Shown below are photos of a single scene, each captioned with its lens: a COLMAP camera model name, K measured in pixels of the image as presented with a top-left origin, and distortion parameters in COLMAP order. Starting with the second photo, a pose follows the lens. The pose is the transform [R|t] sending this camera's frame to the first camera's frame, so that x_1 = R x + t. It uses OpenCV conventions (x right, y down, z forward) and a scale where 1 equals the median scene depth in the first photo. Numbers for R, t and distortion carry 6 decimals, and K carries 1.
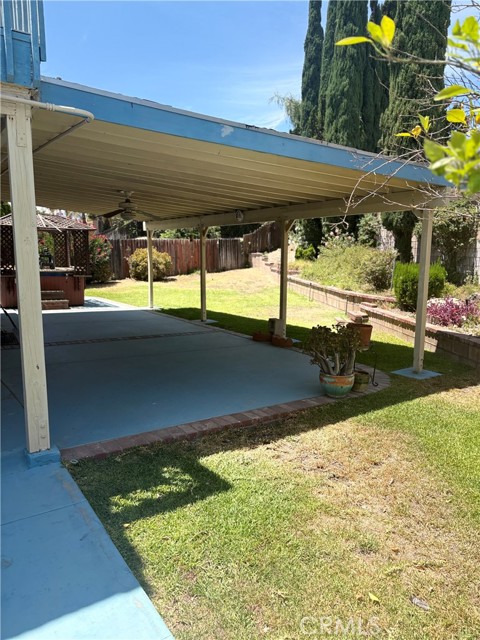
lens RADIAL K [[478.6, 0, 240.0], [0, 478.6, 320.0], [0, 0, 1]] dist [0.106342, -0.176187]
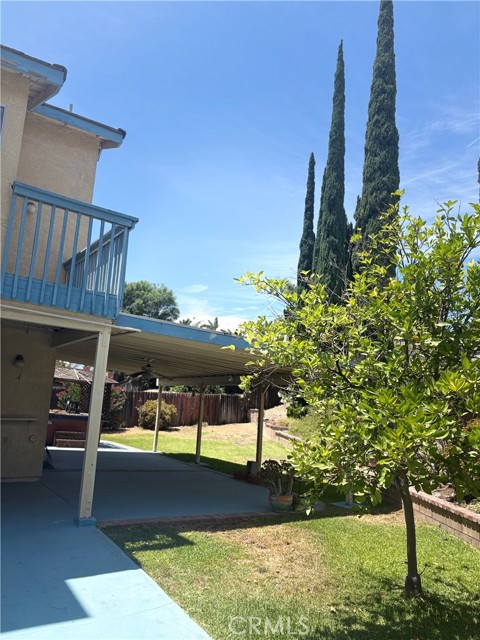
lens RADIAL K [[478.6, 0, 240.0], [0, 478.6, 320.0], [0, 0, 1]] dist [0.106342, -0.176187]
pose [[0.998504, 0.048503, -0.025226, 0.026266], [-0.053998, 0.947141, -0.316239, 0.023529], [0.008554, 0.317129, 0.948344, -0.157093]]
